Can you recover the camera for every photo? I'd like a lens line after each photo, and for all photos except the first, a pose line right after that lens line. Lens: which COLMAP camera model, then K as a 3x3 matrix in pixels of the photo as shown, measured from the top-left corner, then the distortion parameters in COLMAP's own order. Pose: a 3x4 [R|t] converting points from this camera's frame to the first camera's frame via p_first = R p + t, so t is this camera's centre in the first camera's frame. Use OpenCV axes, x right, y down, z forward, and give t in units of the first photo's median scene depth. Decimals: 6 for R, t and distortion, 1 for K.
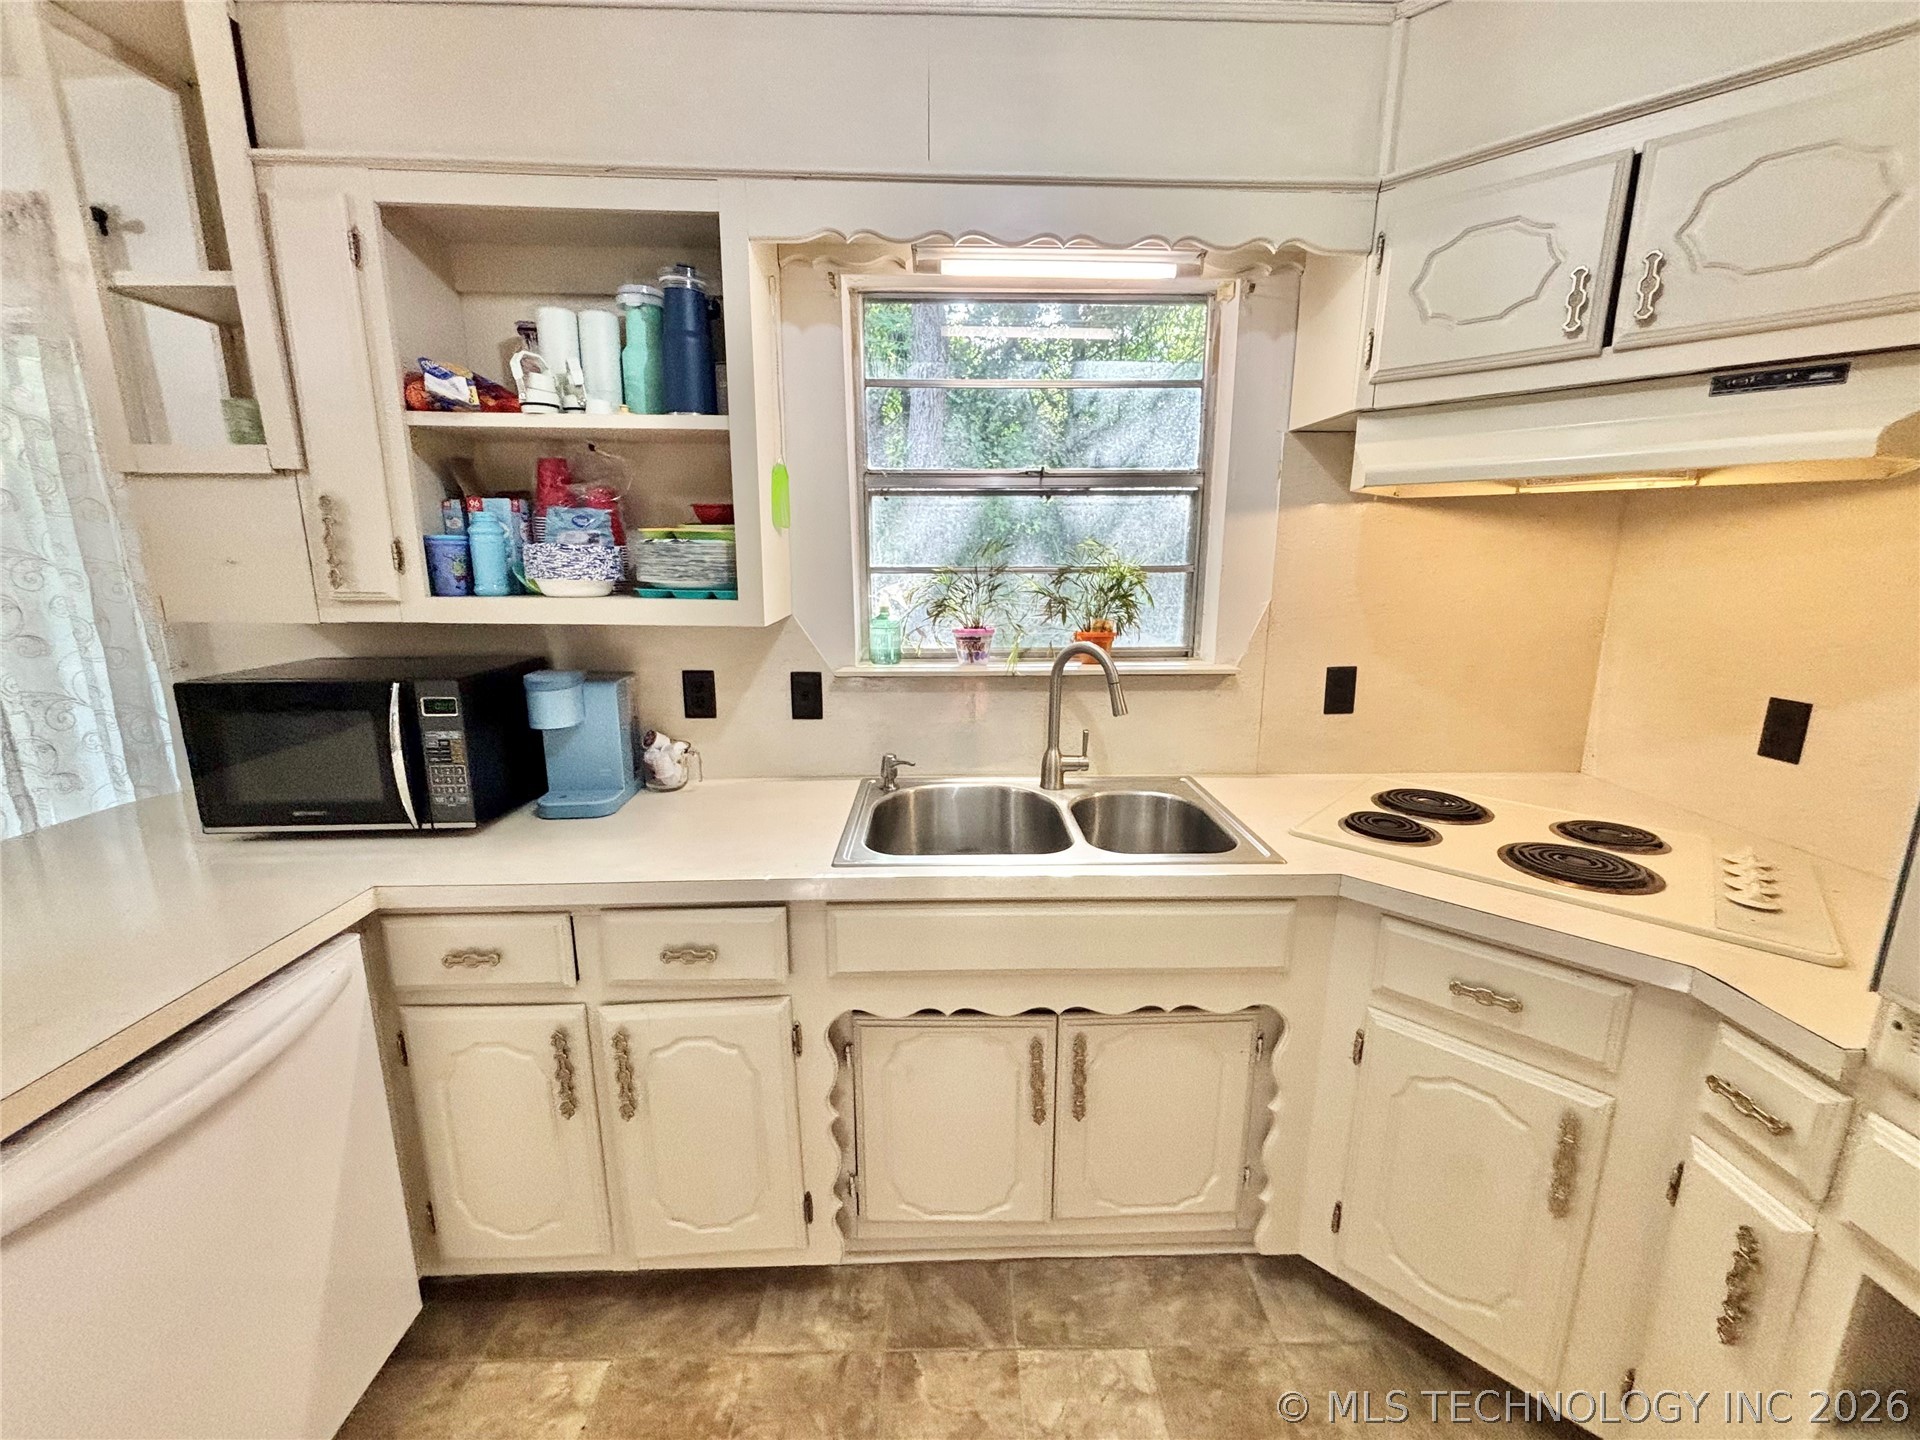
lens RADIAL K [[775.3, 0, 957.8], [0, 775.3, 714.5], [0, 0, 1]] dist [0.000104, 0.000980]
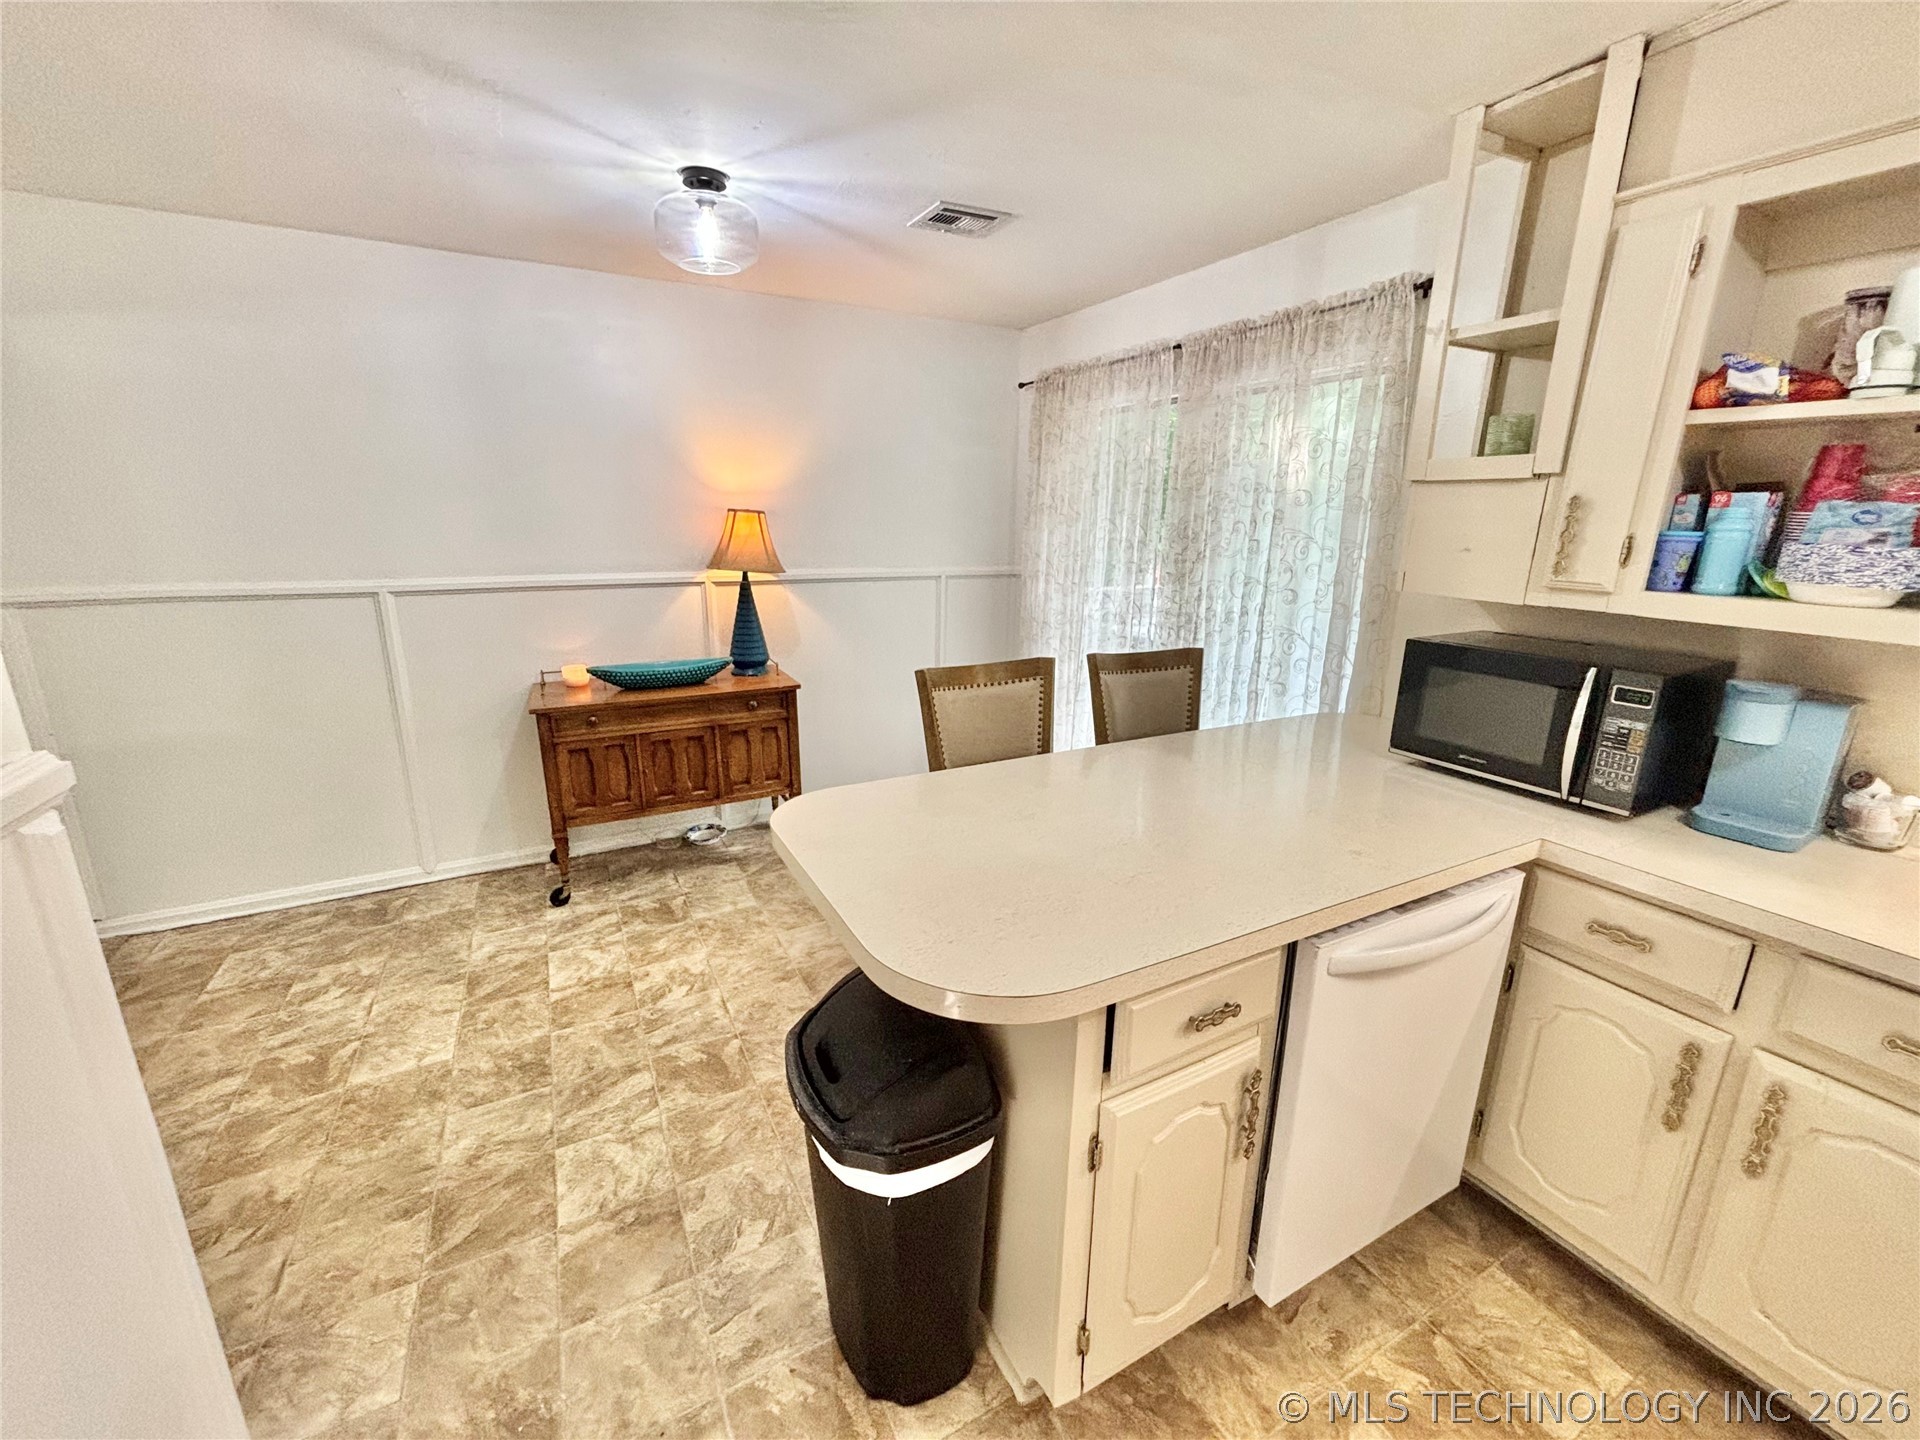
lens RADIAL K [[775.3, 0, 960.8], [0, 775.3, 716.5], [0, 0, 1]] dist [0.000104, 0.000980]
pose [[0.453306, 0.231574, -0.860748, -0.167672], [-0.198745, 0.967611, 0.155657, 0.032720], [0.868915, 0.100509, 0.484649, -0.294042]]
